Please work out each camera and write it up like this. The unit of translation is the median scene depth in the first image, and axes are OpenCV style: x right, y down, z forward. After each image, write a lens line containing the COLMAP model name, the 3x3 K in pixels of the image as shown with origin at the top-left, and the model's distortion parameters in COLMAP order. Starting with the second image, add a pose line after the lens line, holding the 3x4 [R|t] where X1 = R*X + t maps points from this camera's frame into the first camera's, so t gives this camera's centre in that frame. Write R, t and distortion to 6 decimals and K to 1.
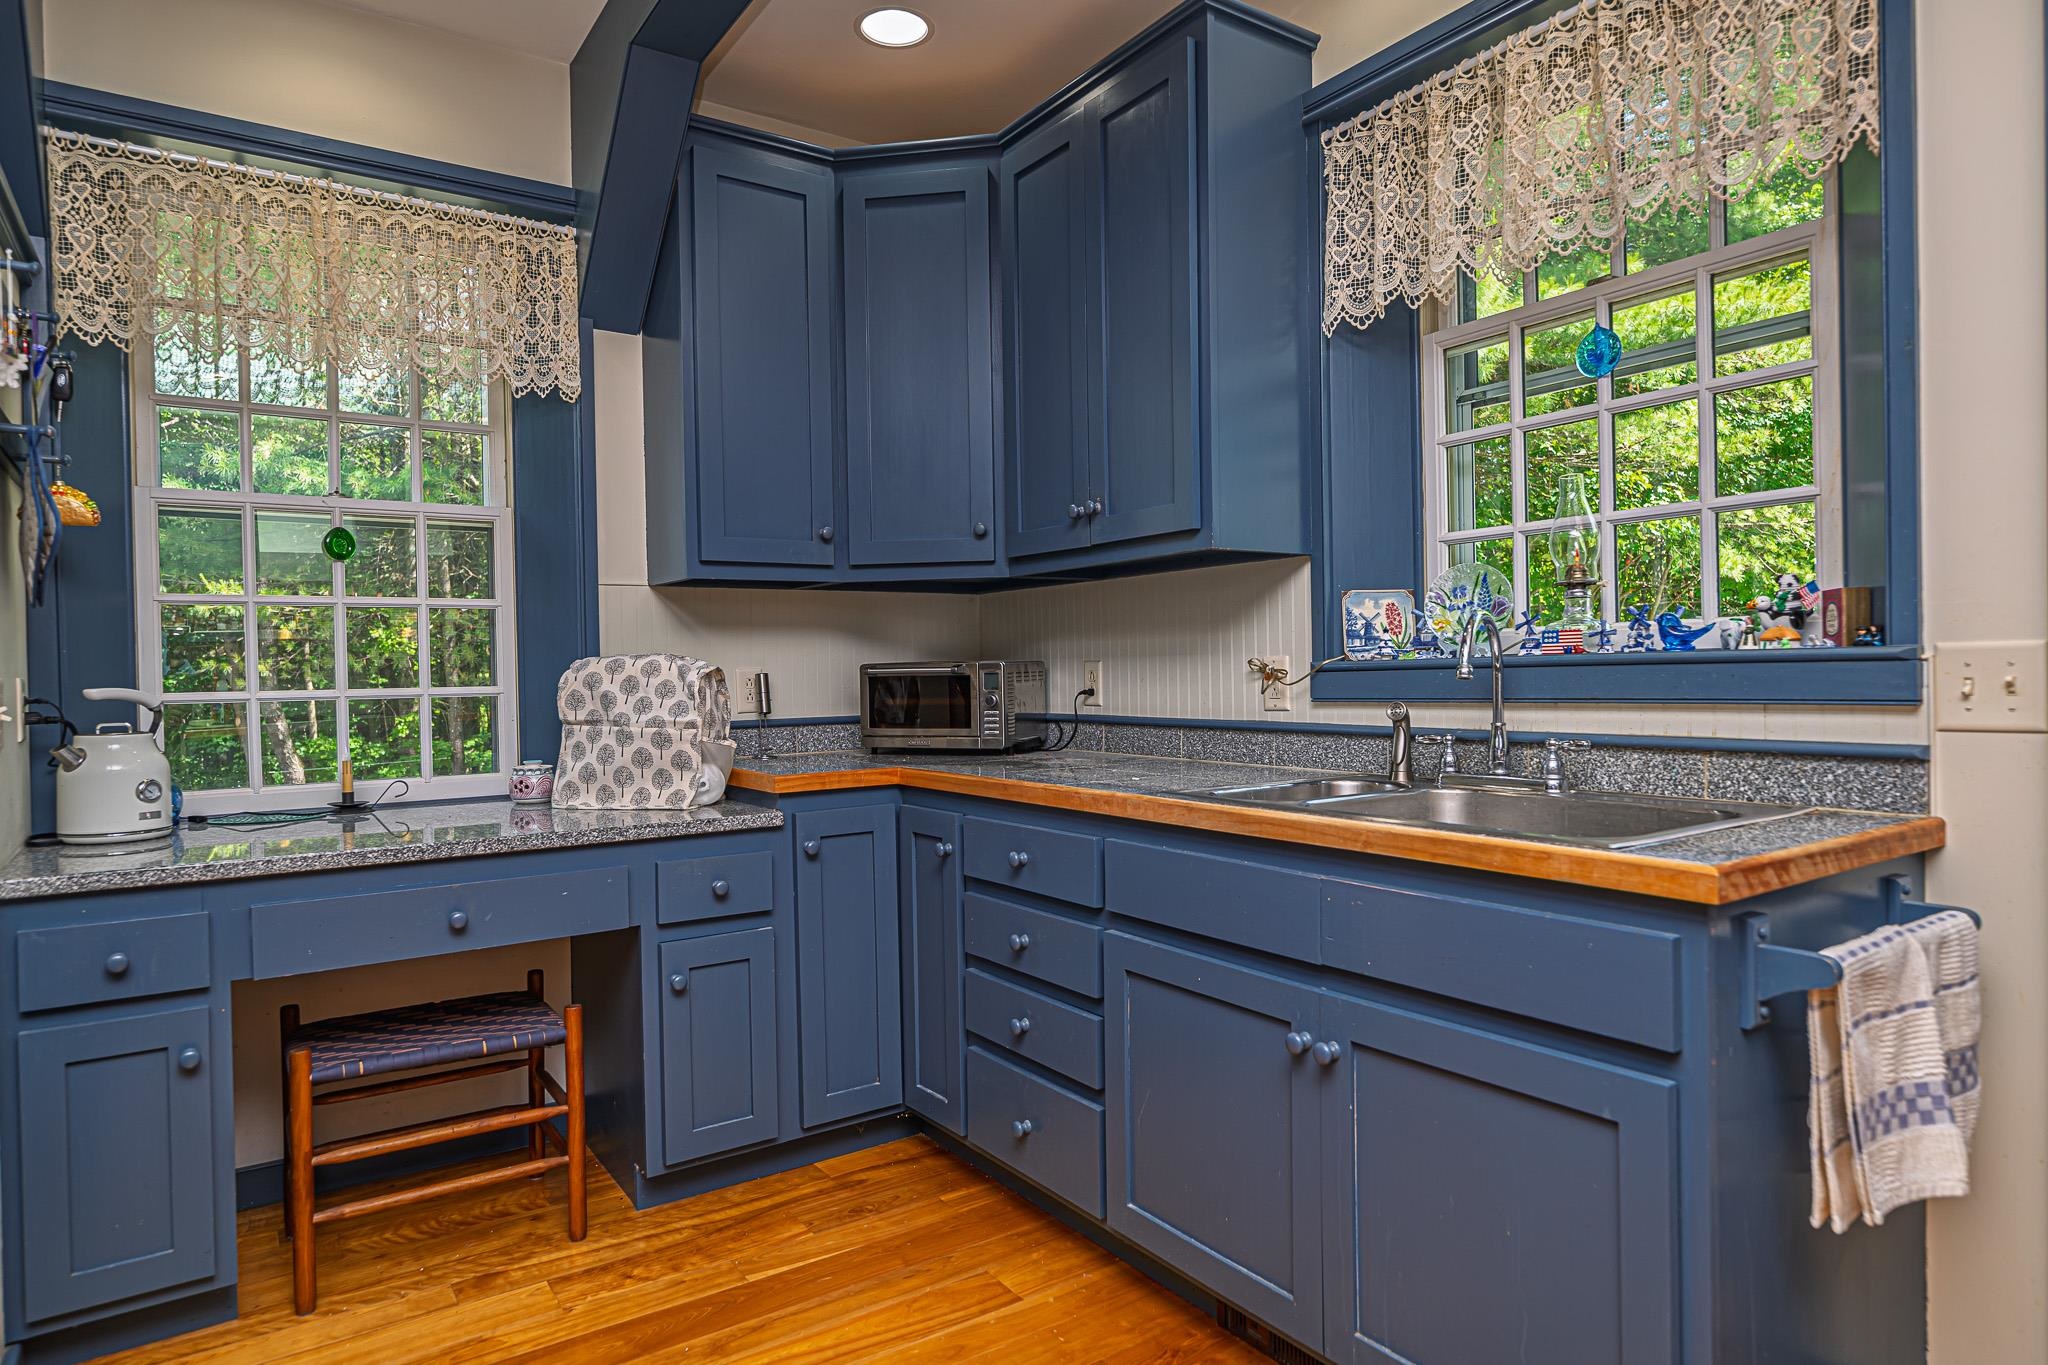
lens RADIAL K [[1198.2, 0, 1072.9], [0, 1198.2, 679.2], [0, 0, 1]] dist [-0.002096, 0.000518]
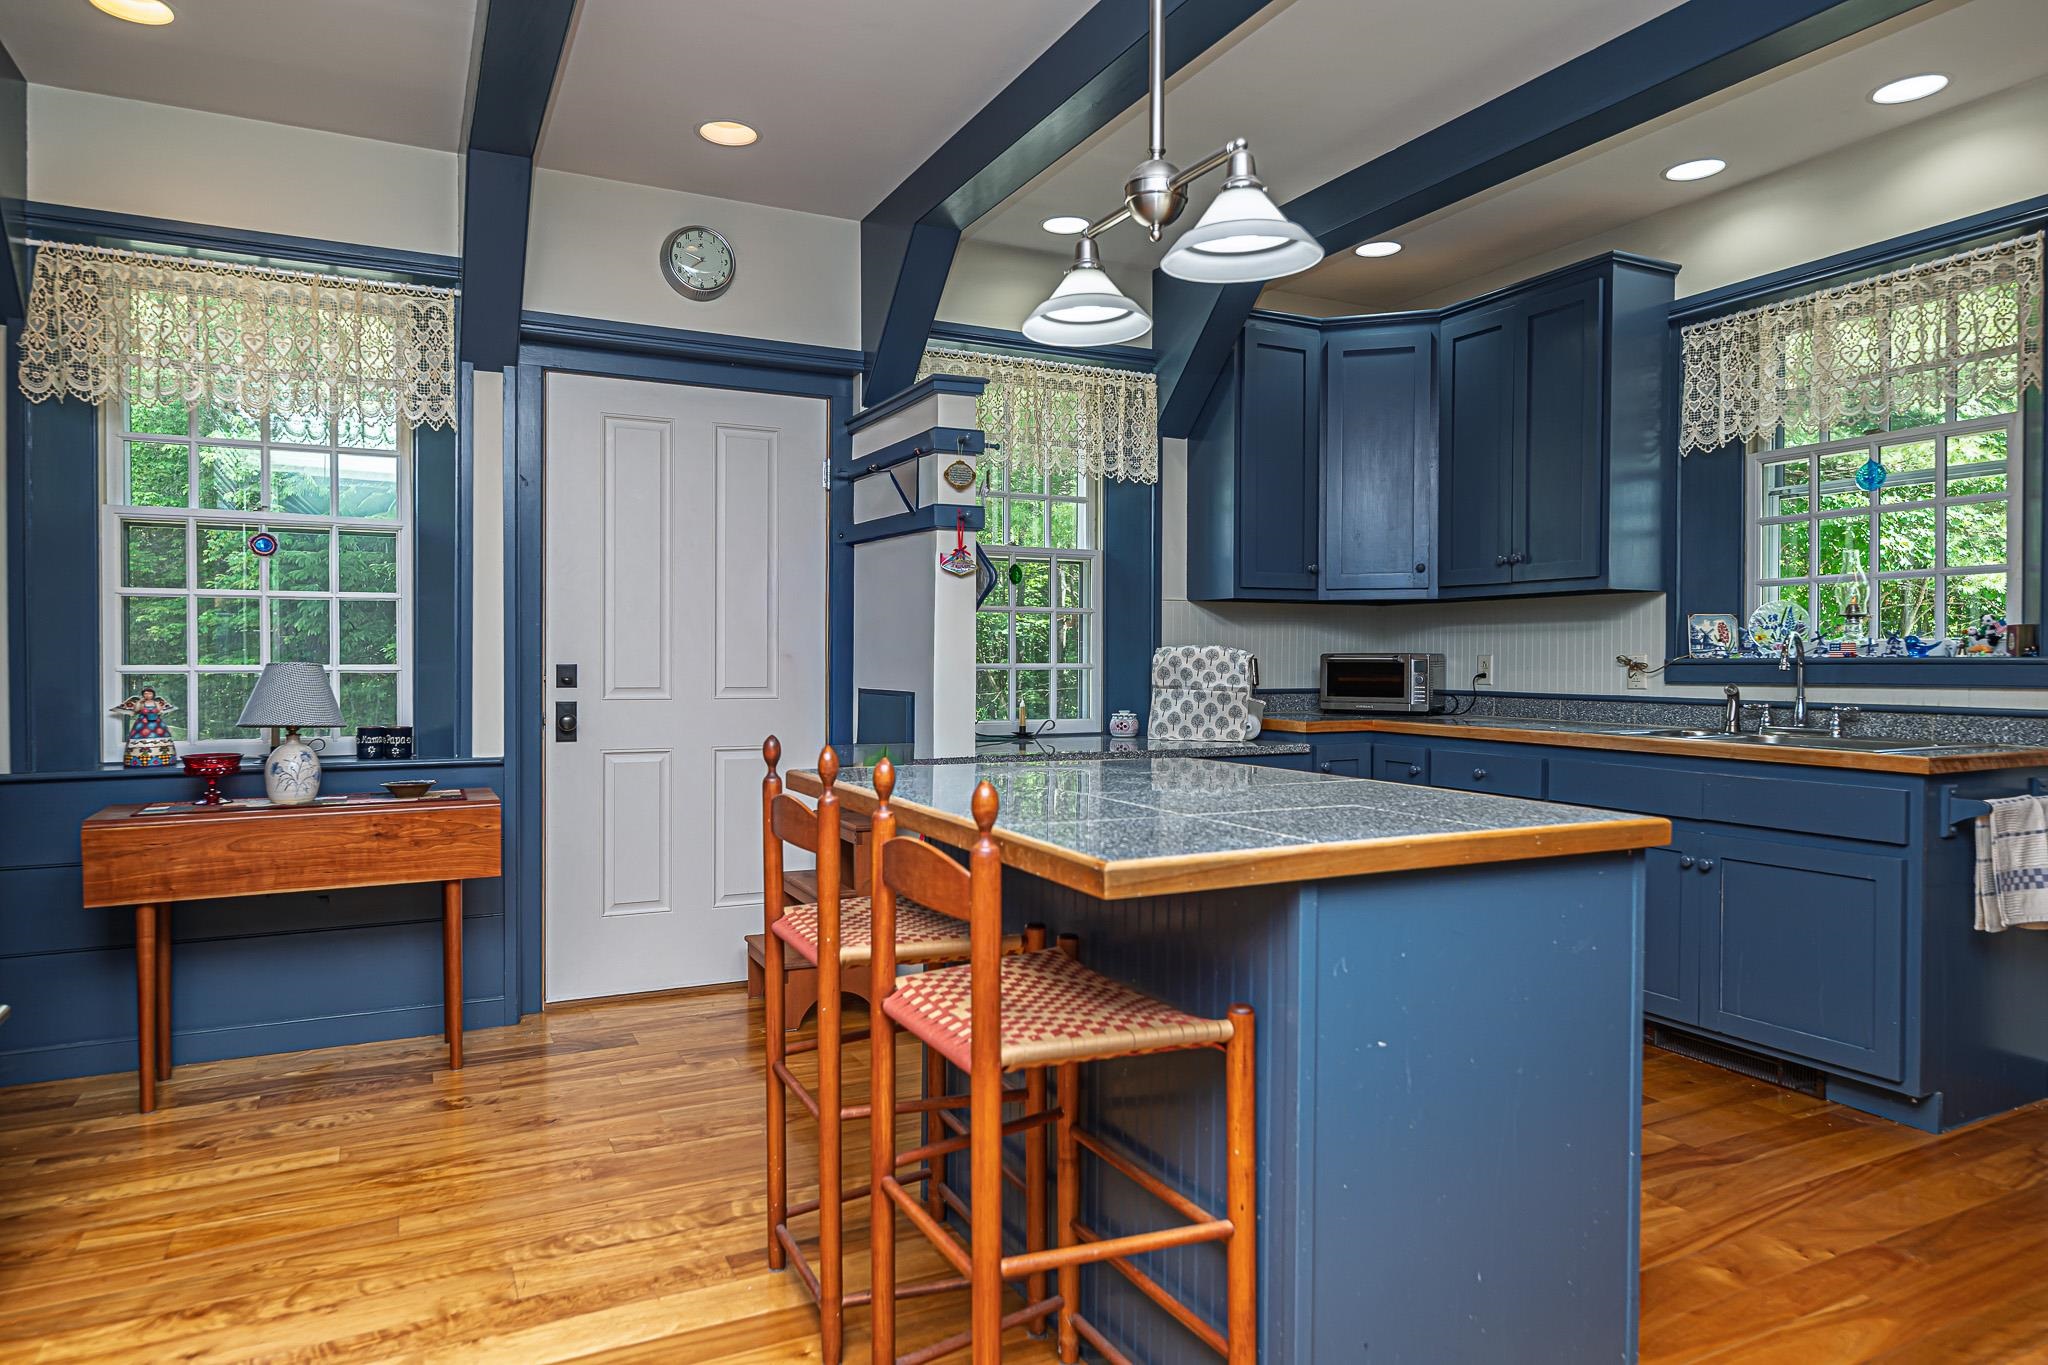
lens RADIAL K [[1368.3, 0, 931.1], [0, 1368.3, 672.4], [0, 0, 1]] dist [0.000471, 0.002742]
pose [[0.984530, 0.021054, -0.173949, -0.450919], [-0.020087, 0.999771, 0.007319, 0.010649], [0.174063, -0.003712, 0.984727, -0.974694]]
